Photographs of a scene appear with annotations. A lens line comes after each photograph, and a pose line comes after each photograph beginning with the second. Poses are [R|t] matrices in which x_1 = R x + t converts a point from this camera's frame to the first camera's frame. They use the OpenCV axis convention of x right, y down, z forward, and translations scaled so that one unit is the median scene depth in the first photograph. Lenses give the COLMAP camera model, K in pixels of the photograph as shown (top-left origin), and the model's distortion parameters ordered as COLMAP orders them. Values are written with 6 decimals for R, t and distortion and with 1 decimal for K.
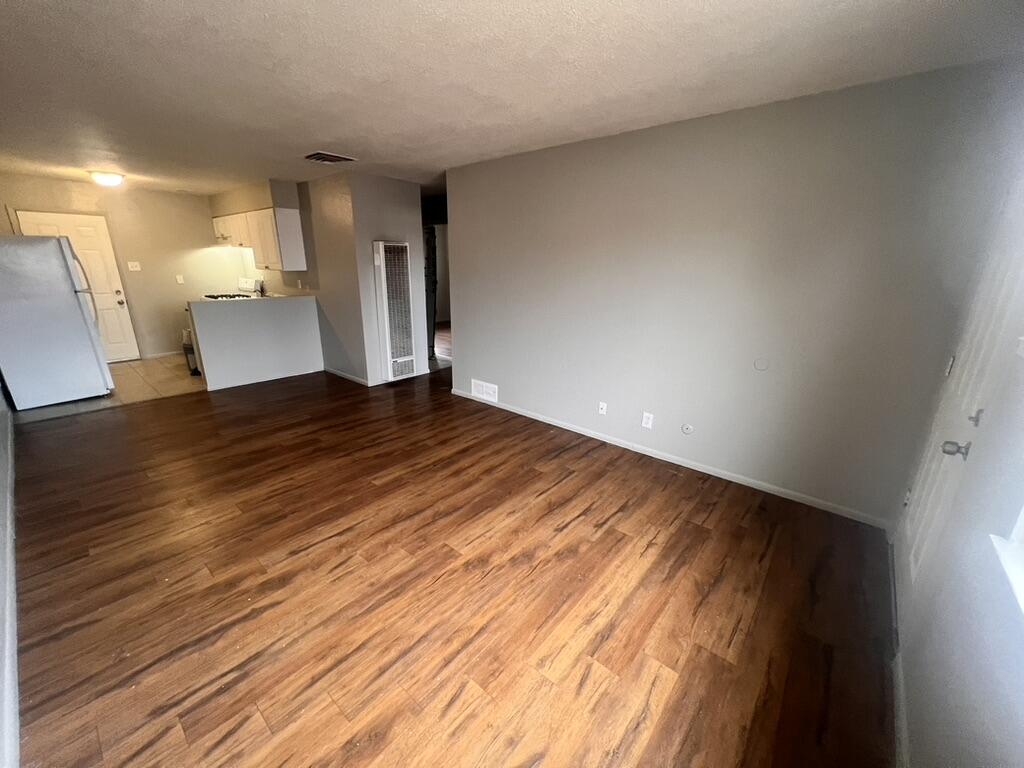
lens RADIAL K [[406.8, 0, 511.8], [0, 406.8, 381.1], [0, 0, 1]] dist [-0.000489, 0.000282]
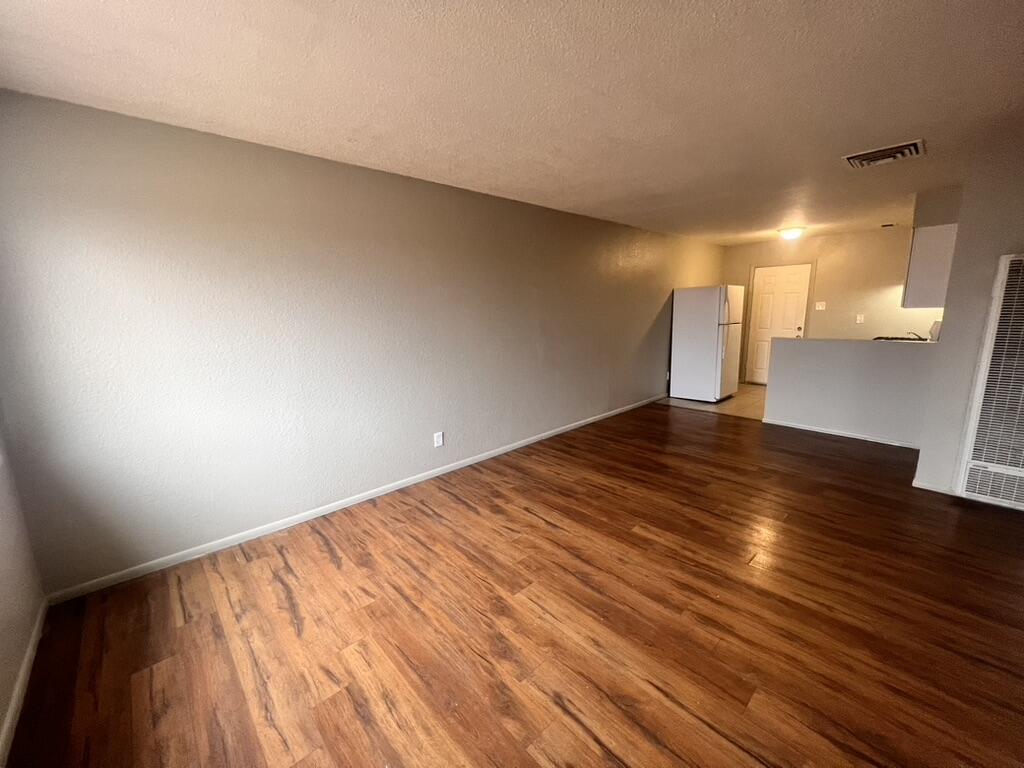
lens RADIAL K [[406.8, 0, 510.2], [0, 406.8, 383.5], [0, 0, 1]] dist [-0.000489, 0.000282]
pose [[-0.113308, 0.169625, -0.978973, 0.761793], [-0.262630, 0.945159, 0.194163, -0.233112], [0.958221, 0.279108, -0.062545, 0.960248]]
